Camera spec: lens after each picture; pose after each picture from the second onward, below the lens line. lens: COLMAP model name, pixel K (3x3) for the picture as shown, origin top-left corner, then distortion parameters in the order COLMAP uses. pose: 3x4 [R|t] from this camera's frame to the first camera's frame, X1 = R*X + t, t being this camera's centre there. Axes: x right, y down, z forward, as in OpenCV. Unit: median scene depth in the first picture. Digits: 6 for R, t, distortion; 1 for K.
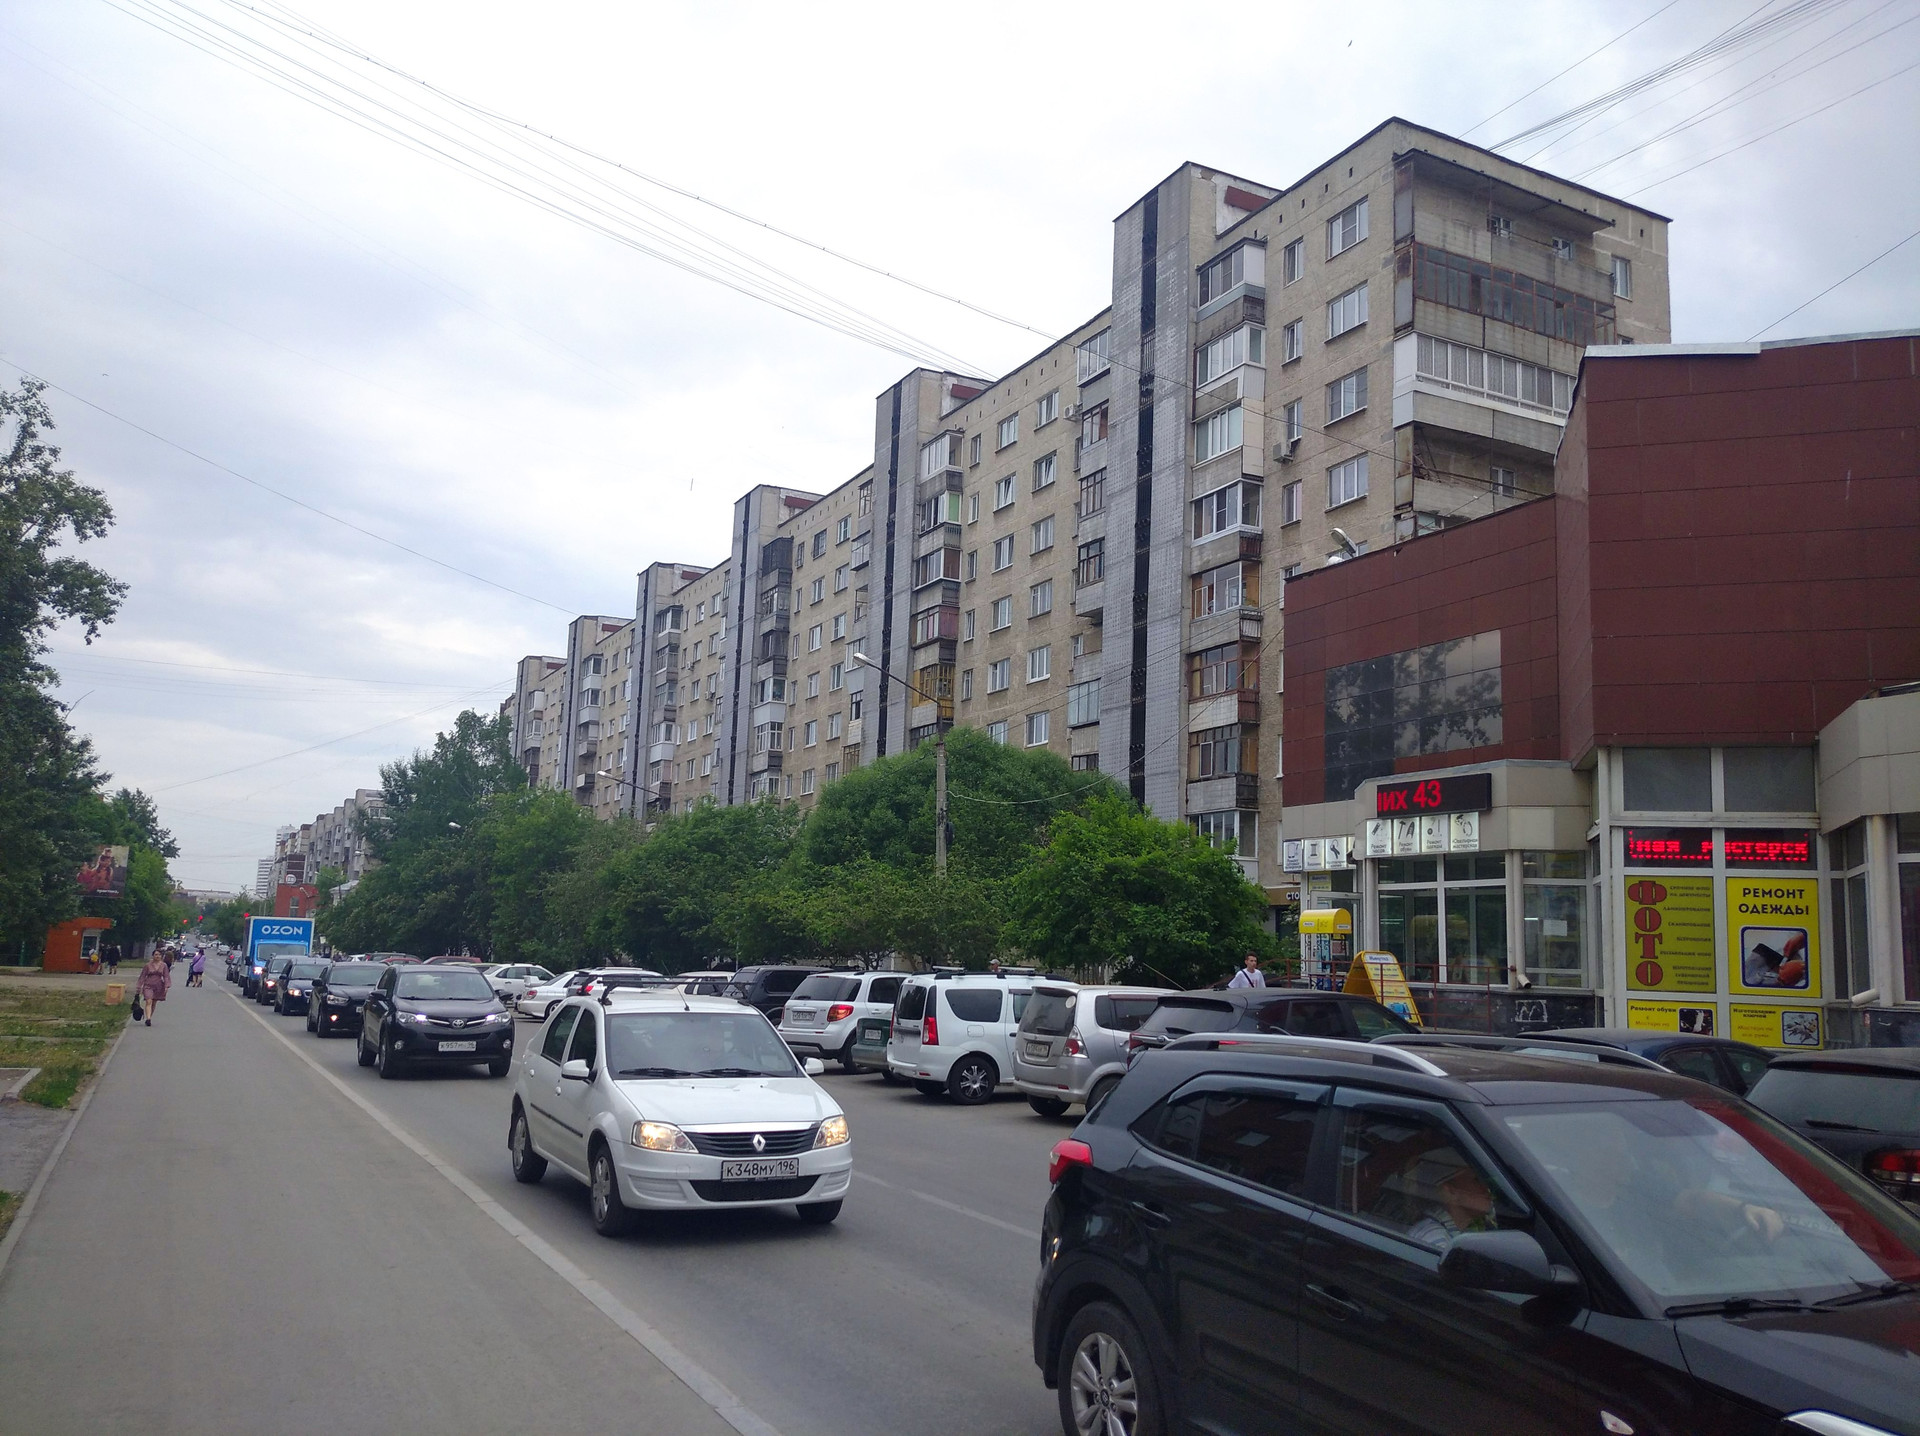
lens RADIAL K [[1550.8, 0, 964.9], [0, 1550.8, 718.2], [0, 0, 1]] dist [0.000654, -0.022767]
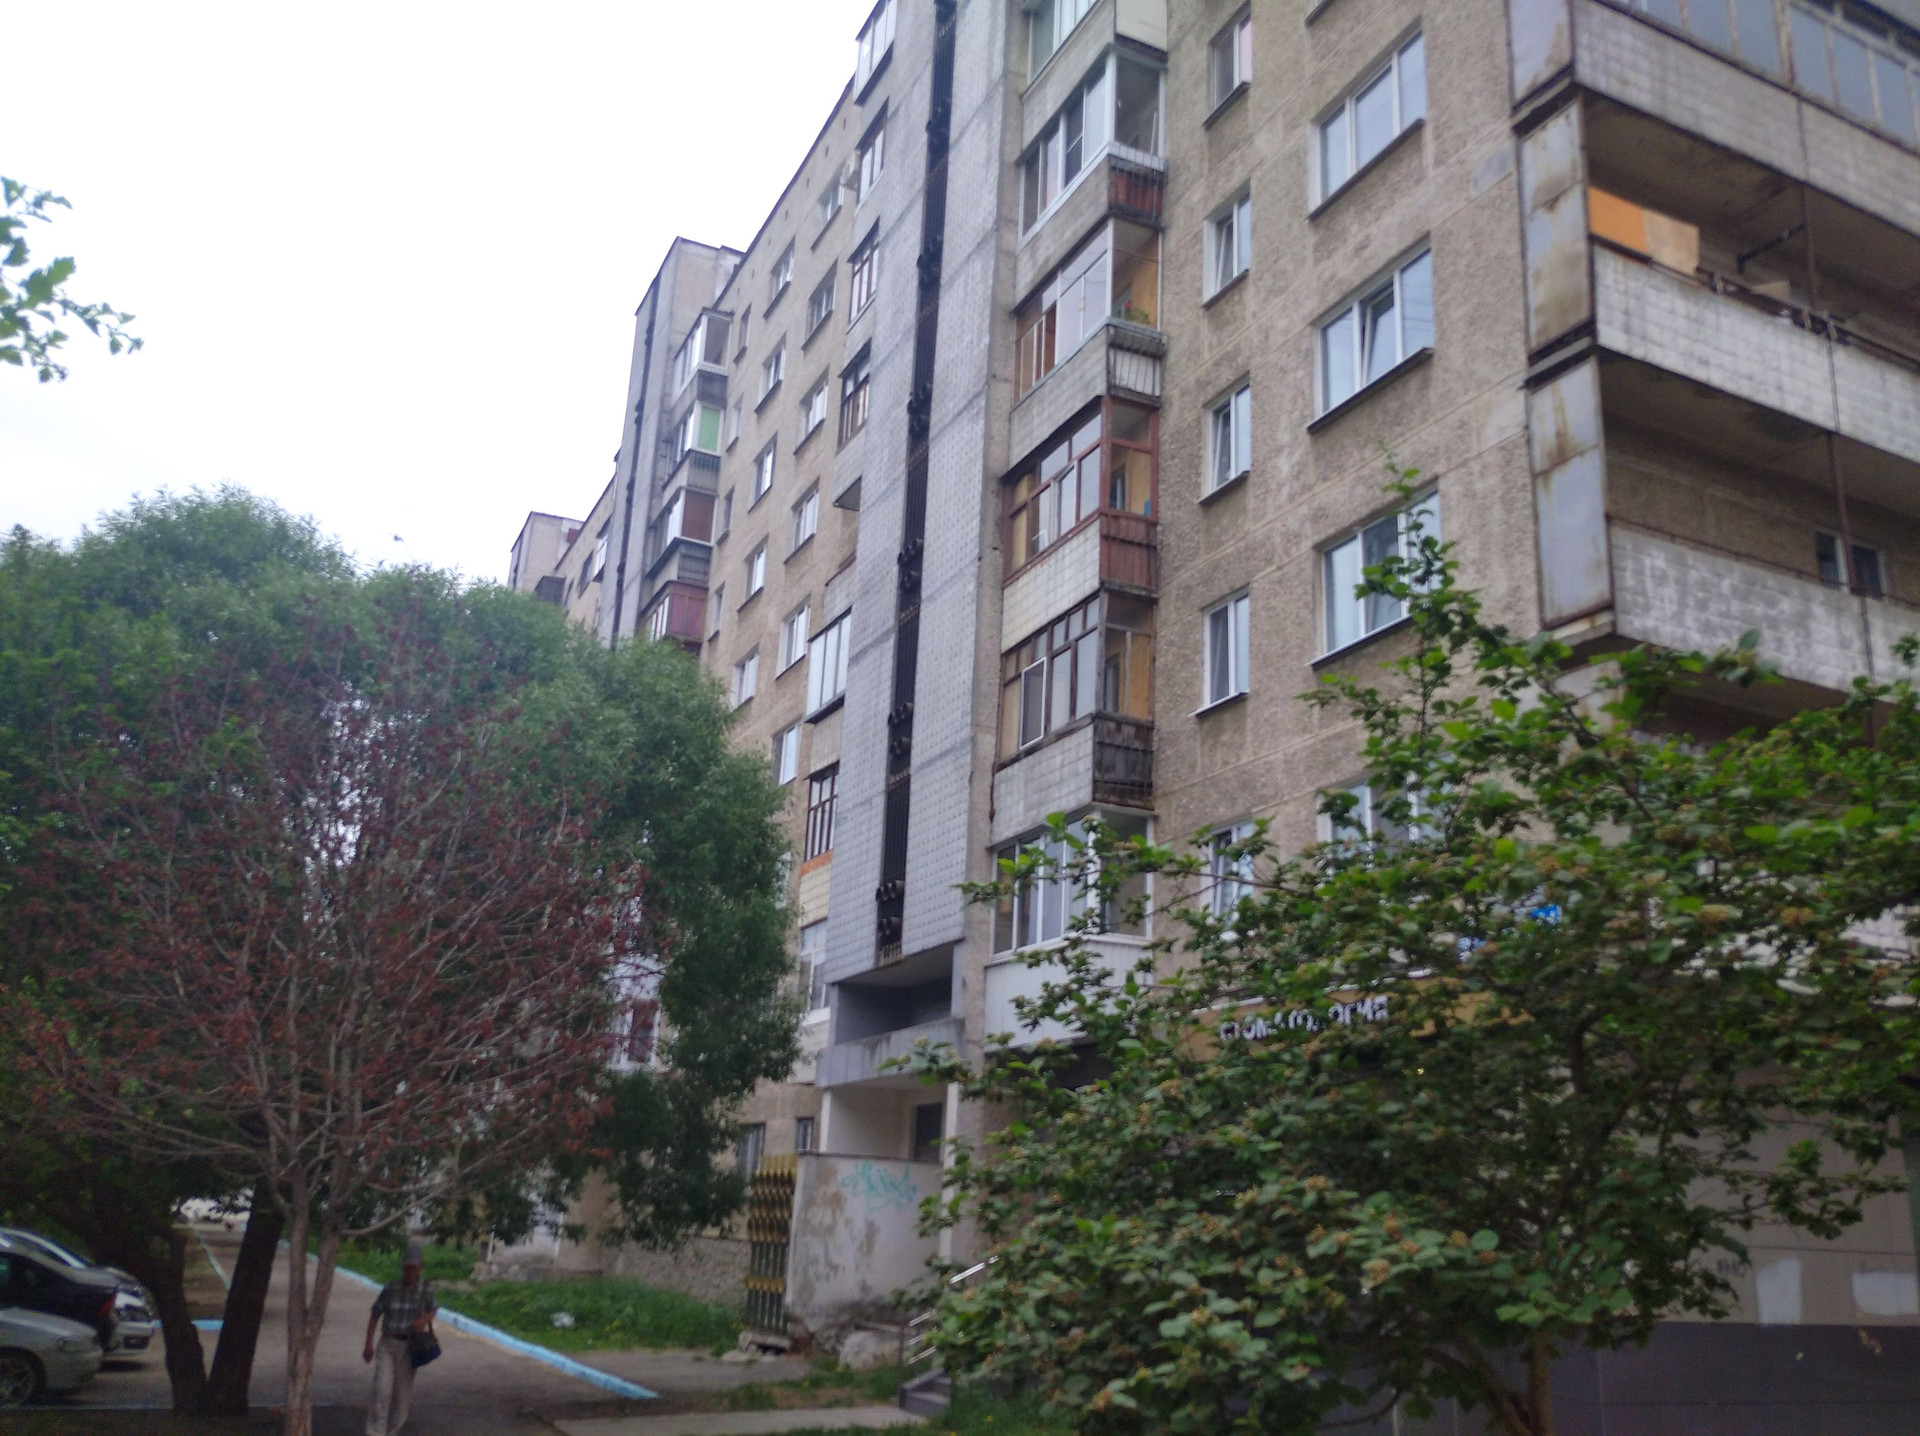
lens RADIAL K [[1550.8, 0, 957.7], [0, 1550.8, 723.9], [0, 0, 1]] dist [0.000654, -0.022767]
pose [[0.999799, 0.006326, -0.019048, 0.144420], [-0.009050, 0.989169, -0.146503, 0.091293], [0.017915, 0.146646, 0.989027, 0.605431]]
